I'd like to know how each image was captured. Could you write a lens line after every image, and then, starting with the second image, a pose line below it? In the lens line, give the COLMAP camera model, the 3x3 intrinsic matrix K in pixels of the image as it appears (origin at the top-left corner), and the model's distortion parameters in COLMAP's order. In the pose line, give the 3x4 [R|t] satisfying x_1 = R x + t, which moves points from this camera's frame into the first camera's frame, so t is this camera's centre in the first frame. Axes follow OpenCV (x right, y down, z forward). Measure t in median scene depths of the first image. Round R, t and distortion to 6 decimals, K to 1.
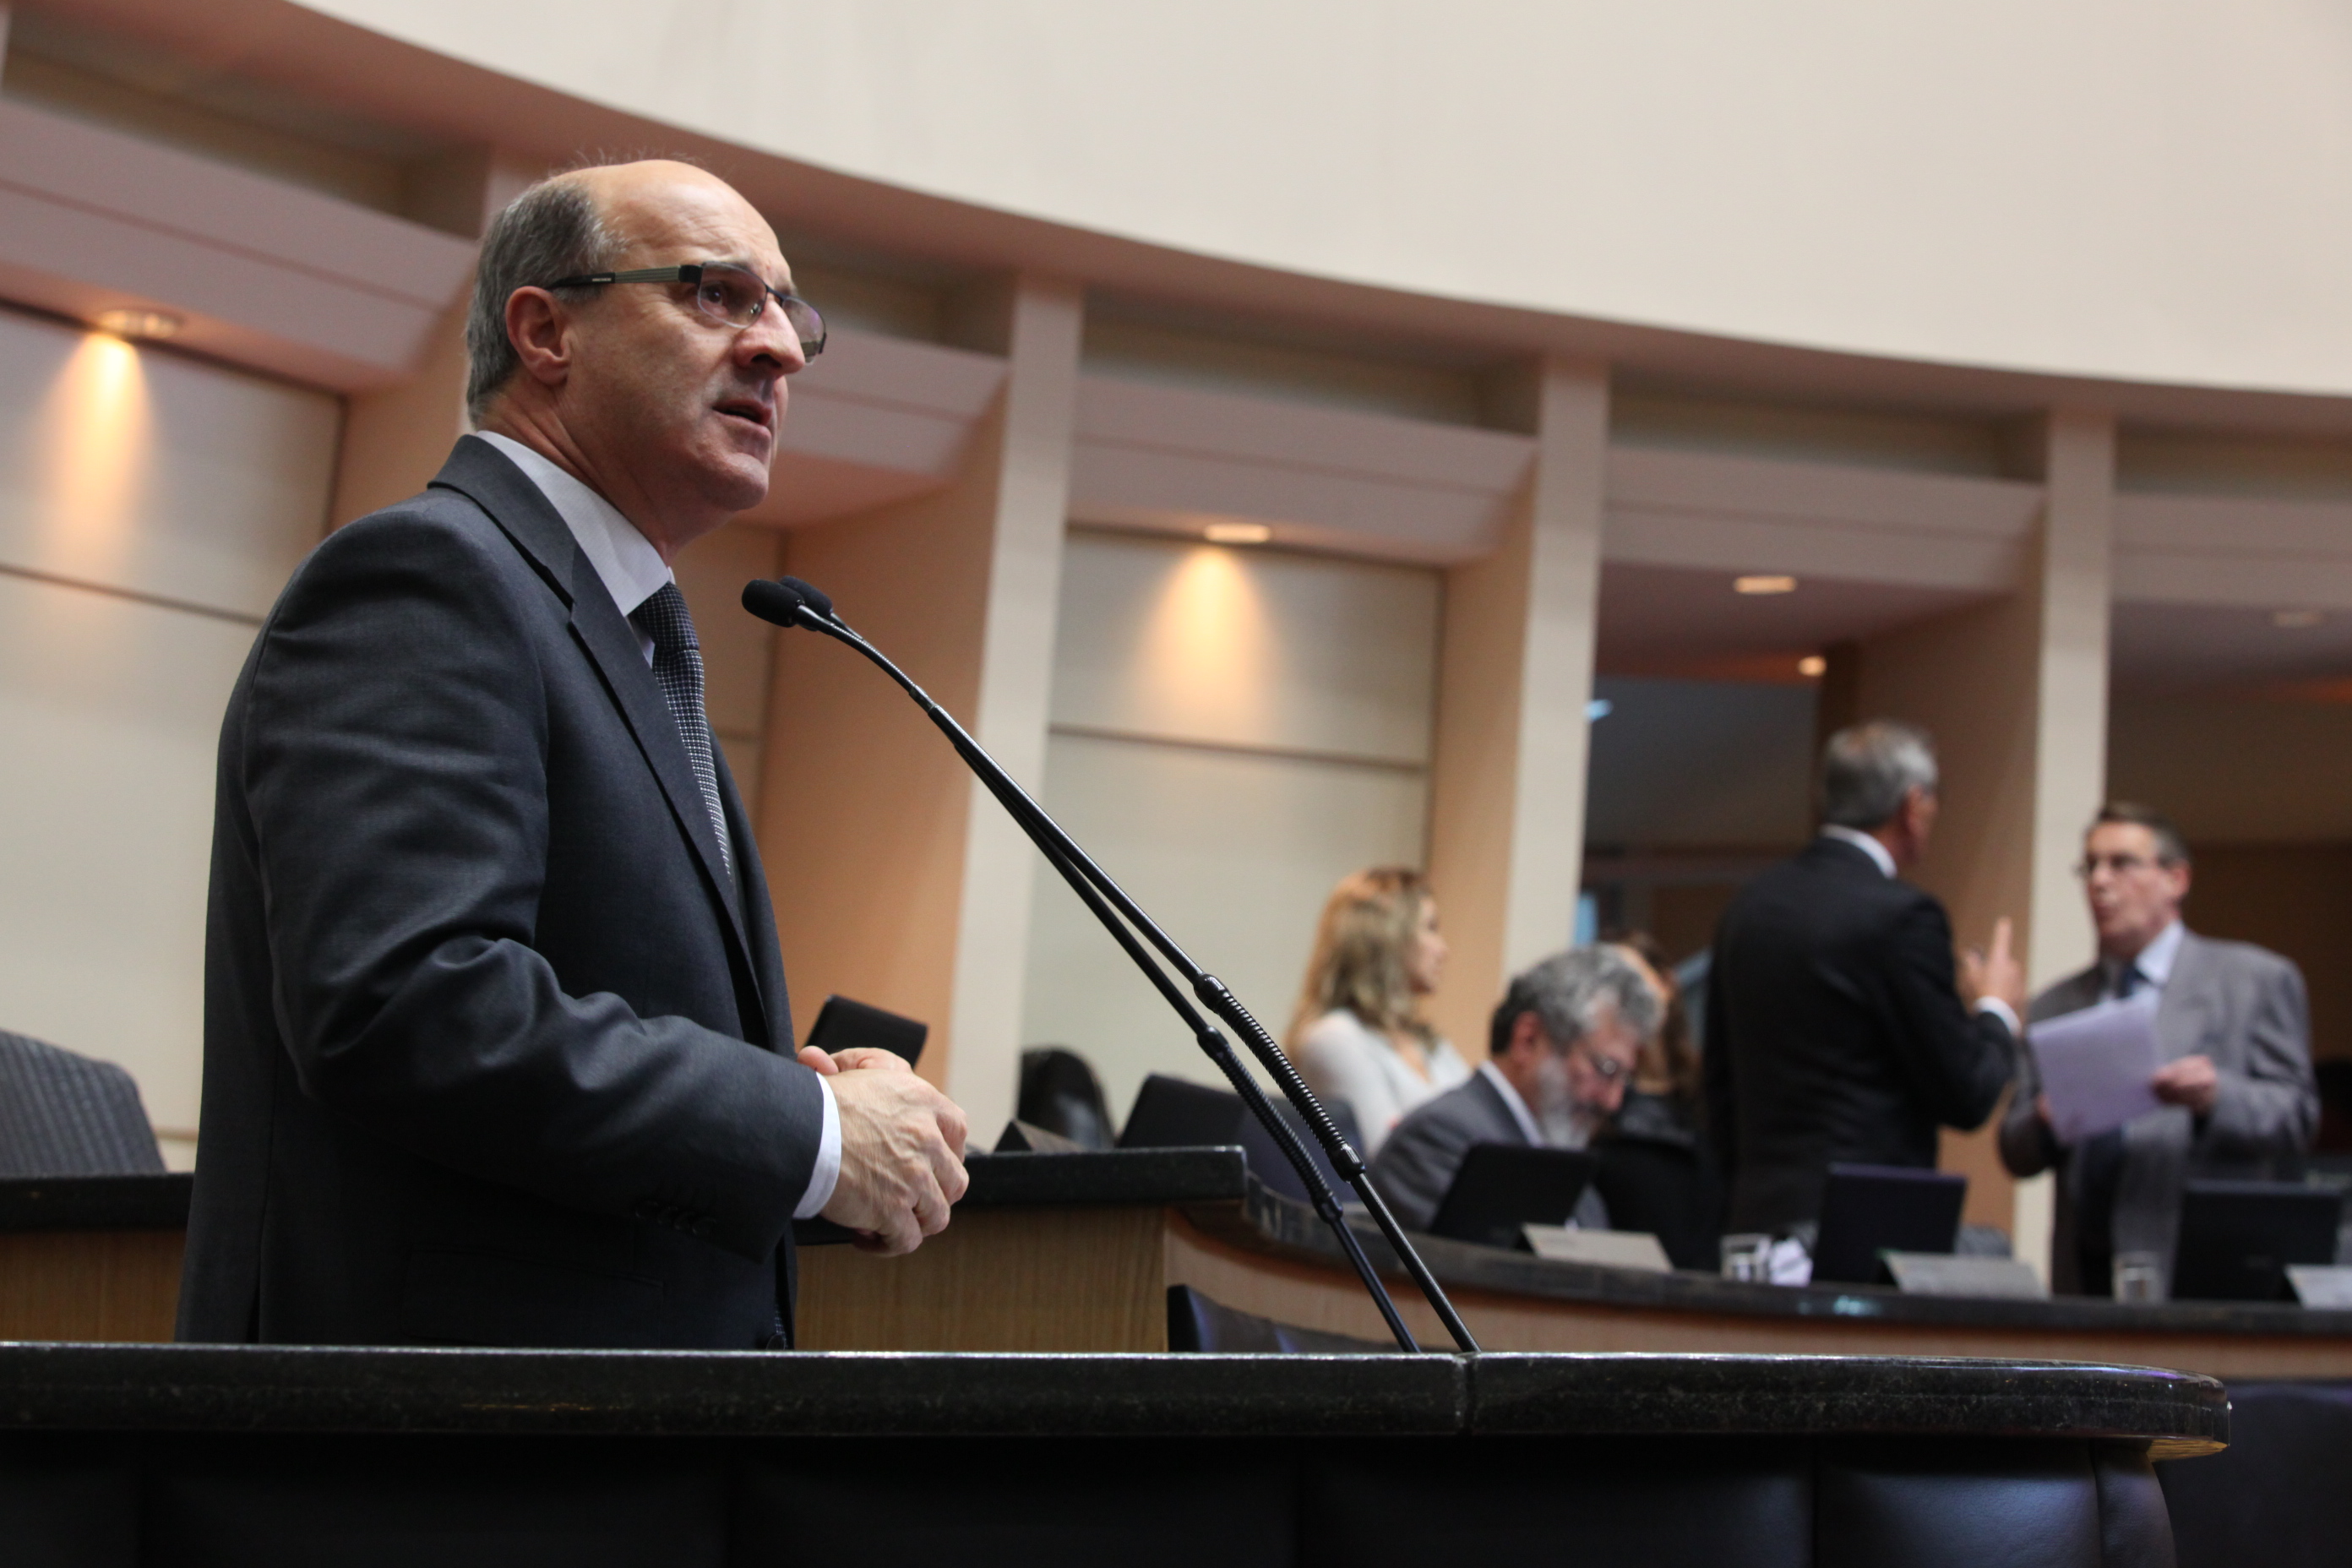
lens RADIAL K [[4945.4, 0, 1090.6], [0, 4945.4, 780.9], [0, 0, 1]] dist [-0.244821, 0.186401]
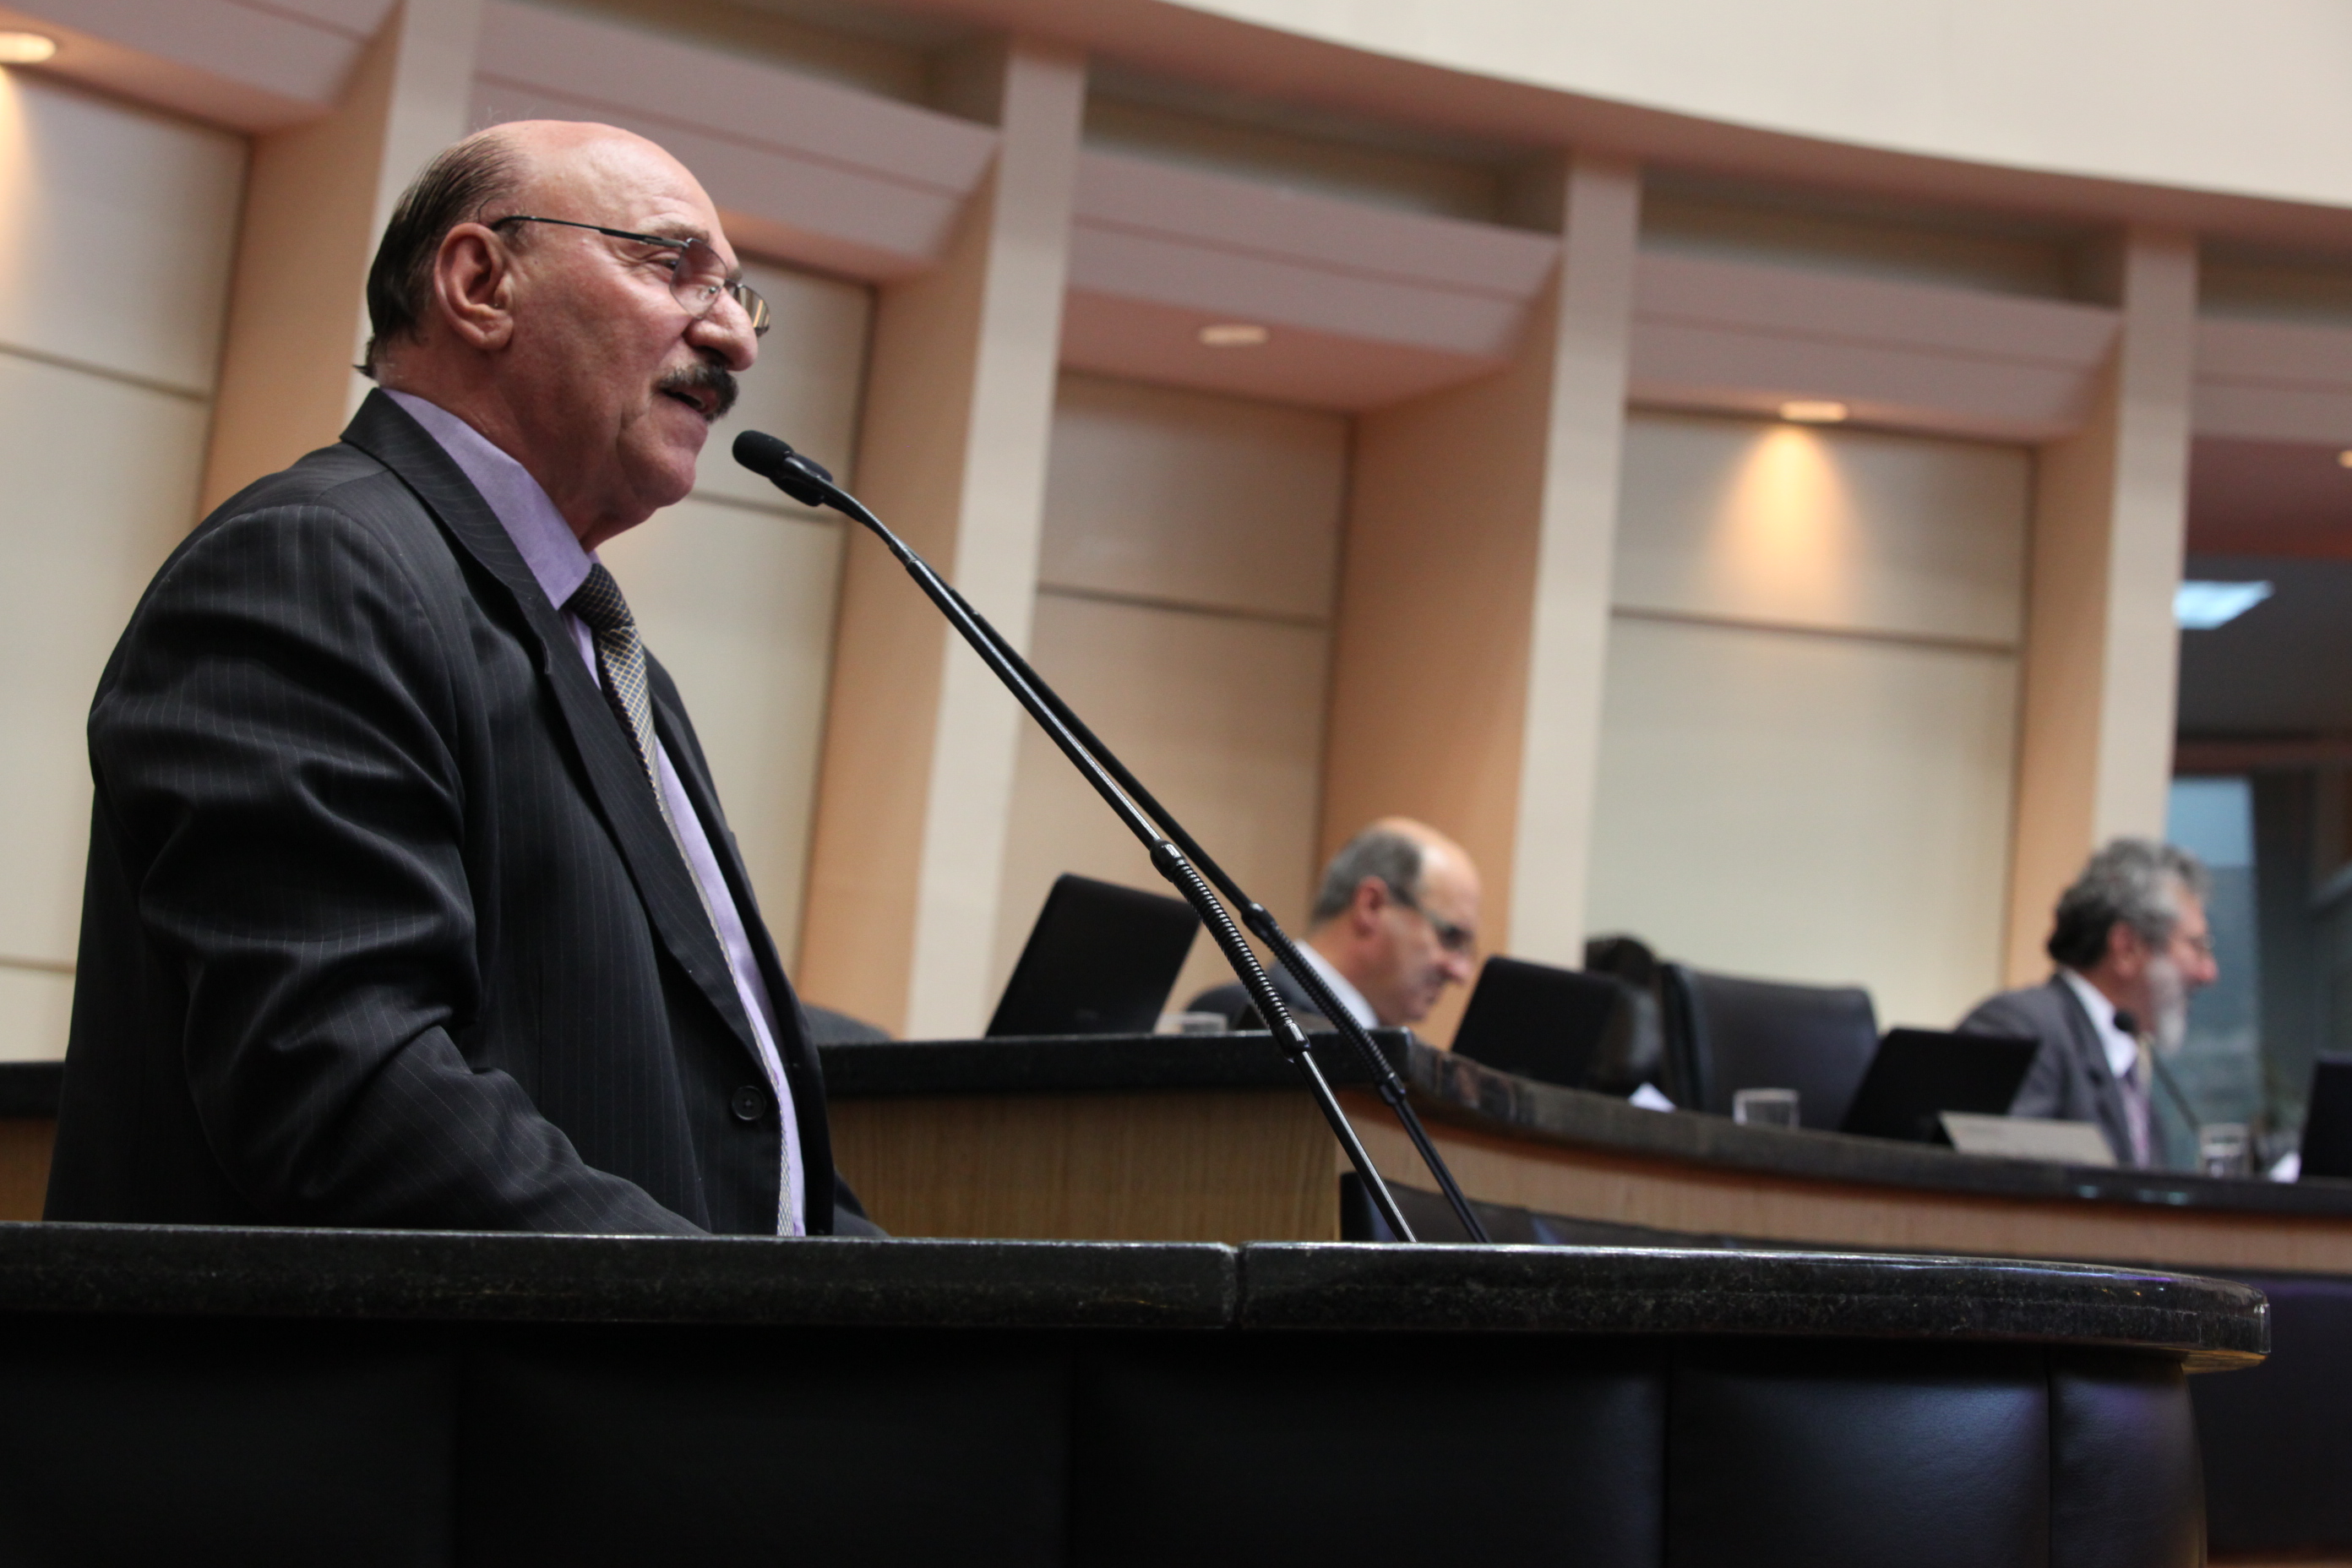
lens RADIAL K [[4890.6, 0, 1176.5], [0, 4890.6, 850.7], [0, 0, 1]] dist [-0.248135, 0.130490]
pose [[0.988009, -0.004758, -0.154325, 0.158772], [0.010164, 0.999361, 0.034257, 0.008183], [0.154064, -0.035415, 0.987426, 0.068653]]
